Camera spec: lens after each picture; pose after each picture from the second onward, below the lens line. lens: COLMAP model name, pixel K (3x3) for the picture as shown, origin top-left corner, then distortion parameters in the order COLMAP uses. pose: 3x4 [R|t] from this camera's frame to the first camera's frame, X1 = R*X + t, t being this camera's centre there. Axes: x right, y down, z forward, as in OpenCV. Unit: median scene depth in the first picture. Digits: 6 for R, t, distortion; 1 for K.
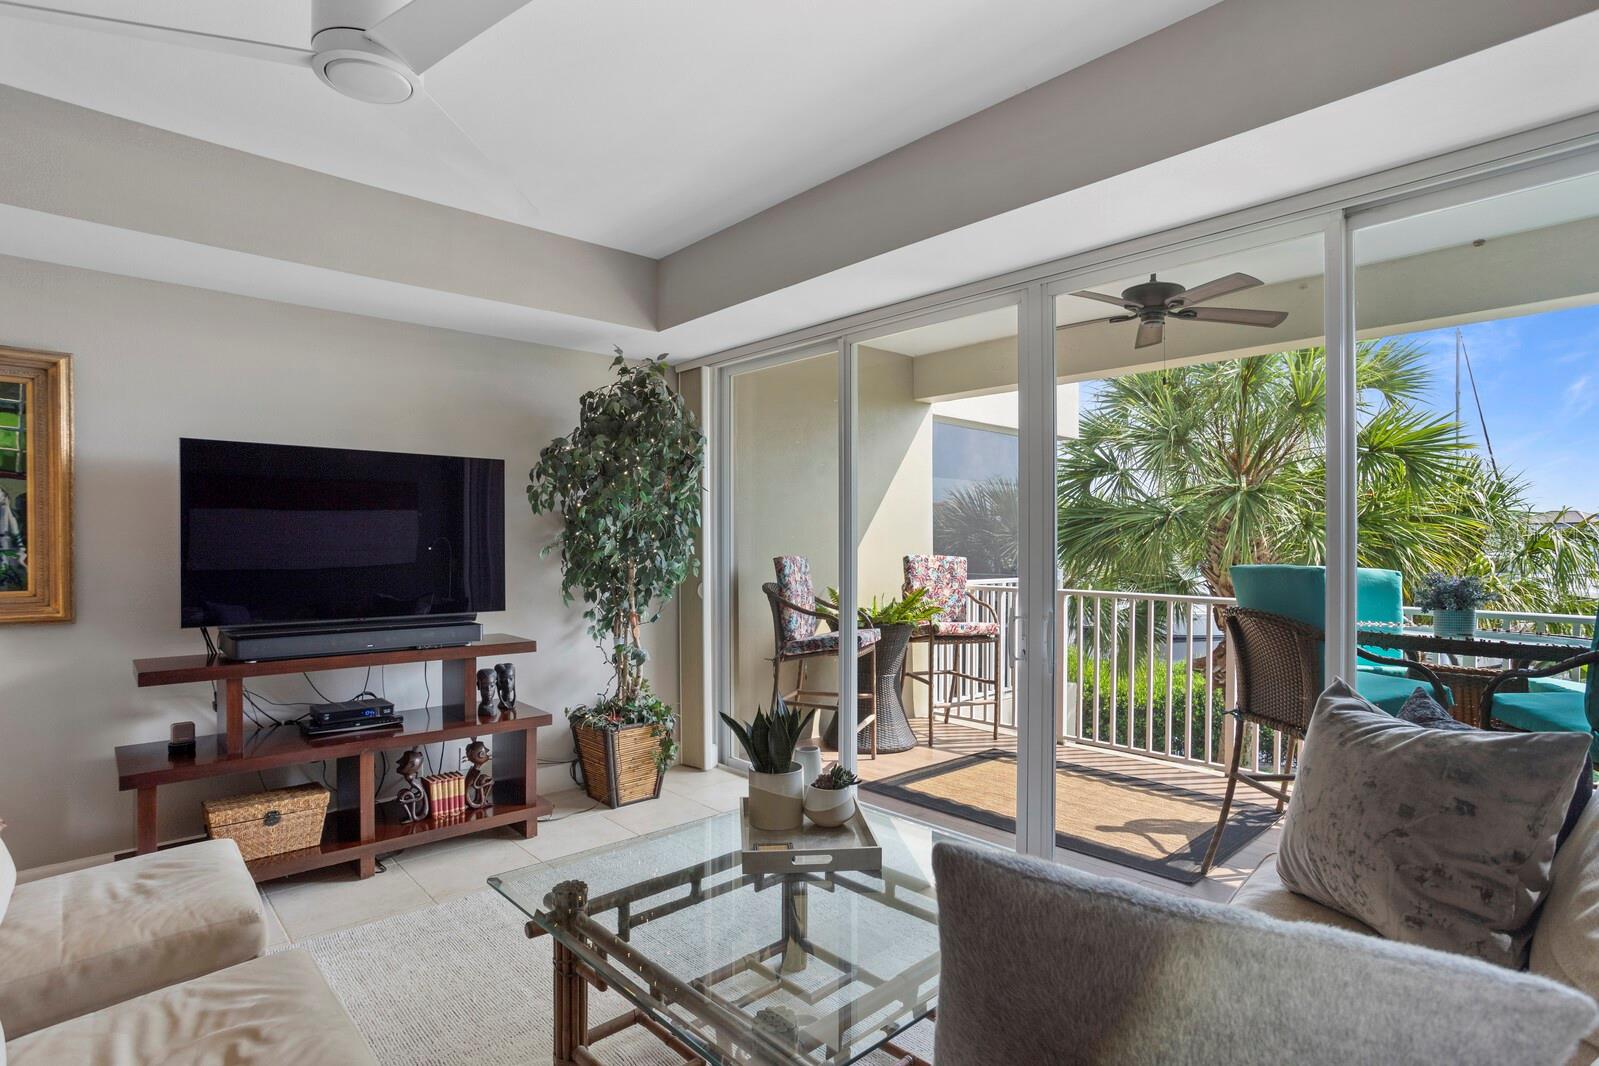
lens RADIAL K [[803.1, 0, 807.4], [0, 803.1, 538.7], [0, 0, 1]] dist [-0.056210, 0.025608]
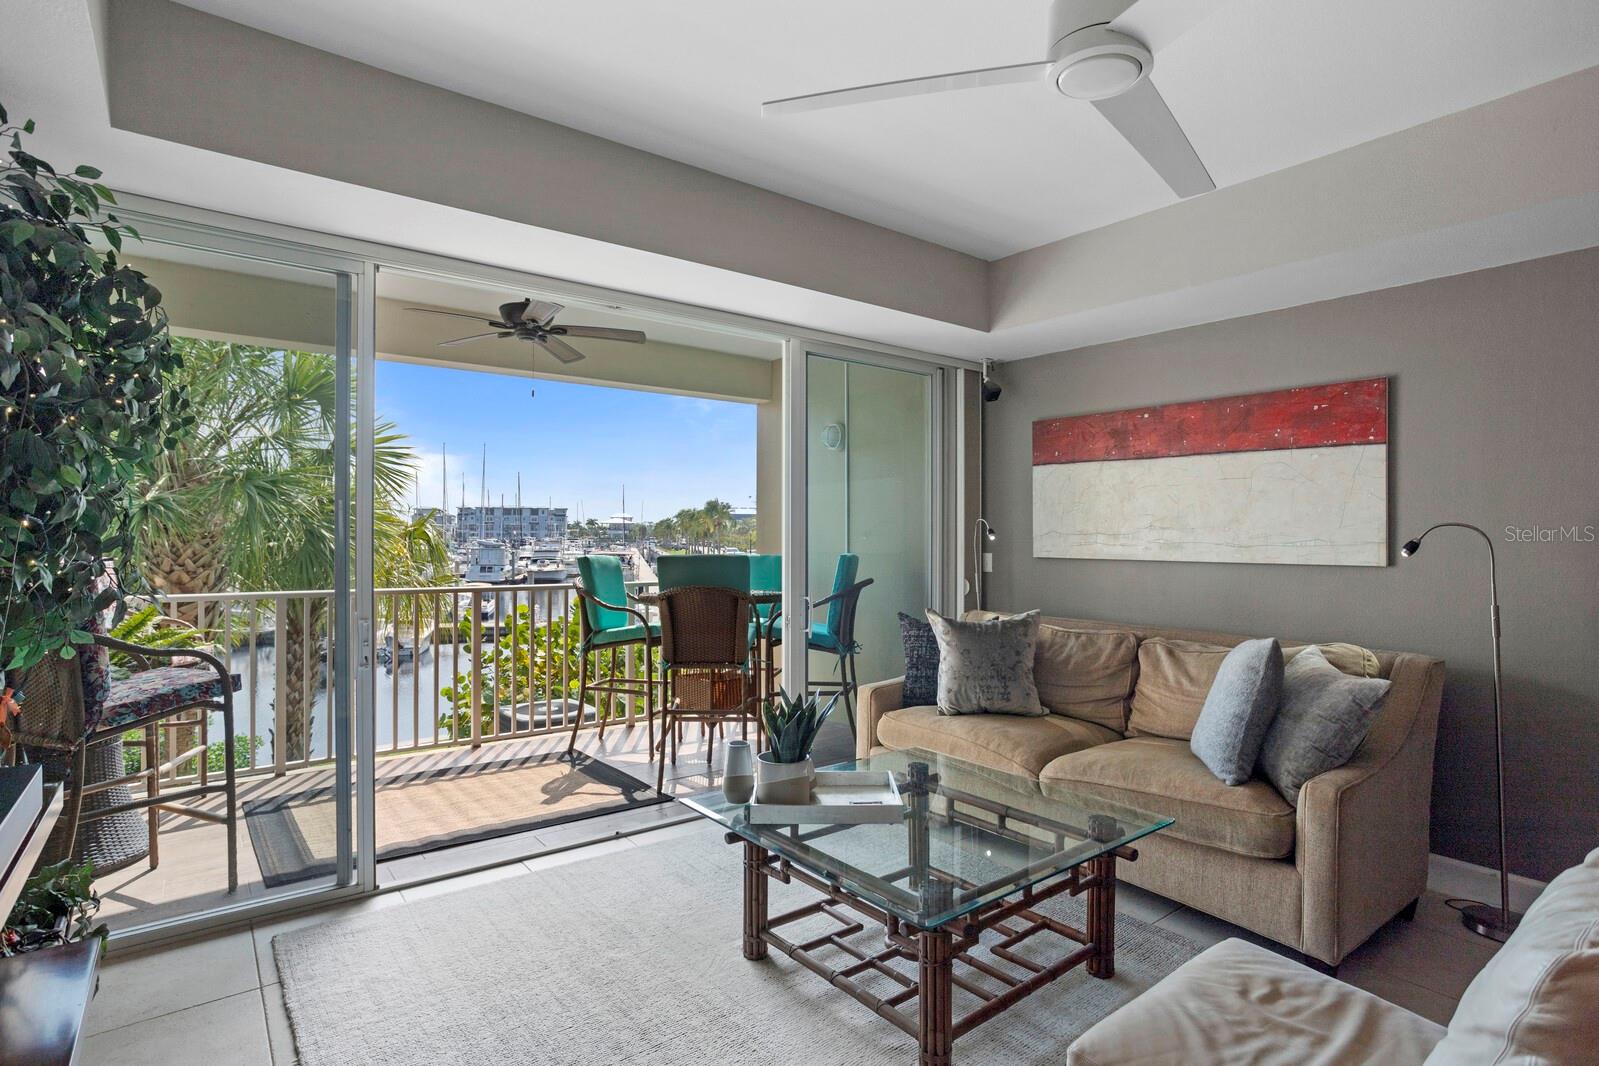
lens RADIAL K [[803.1, 0, 795.4], [0, 803.1, 527.4], [0, 0, 1]] dist [-0.056210, 0.025608]
pose [[0.086015, 0.009414, 0.996249, -0.637818], [-0.013378, 0.999876, -0.008293, -0.008482], [-0.996204, -0.012615, 0.086130, 0.524234]]
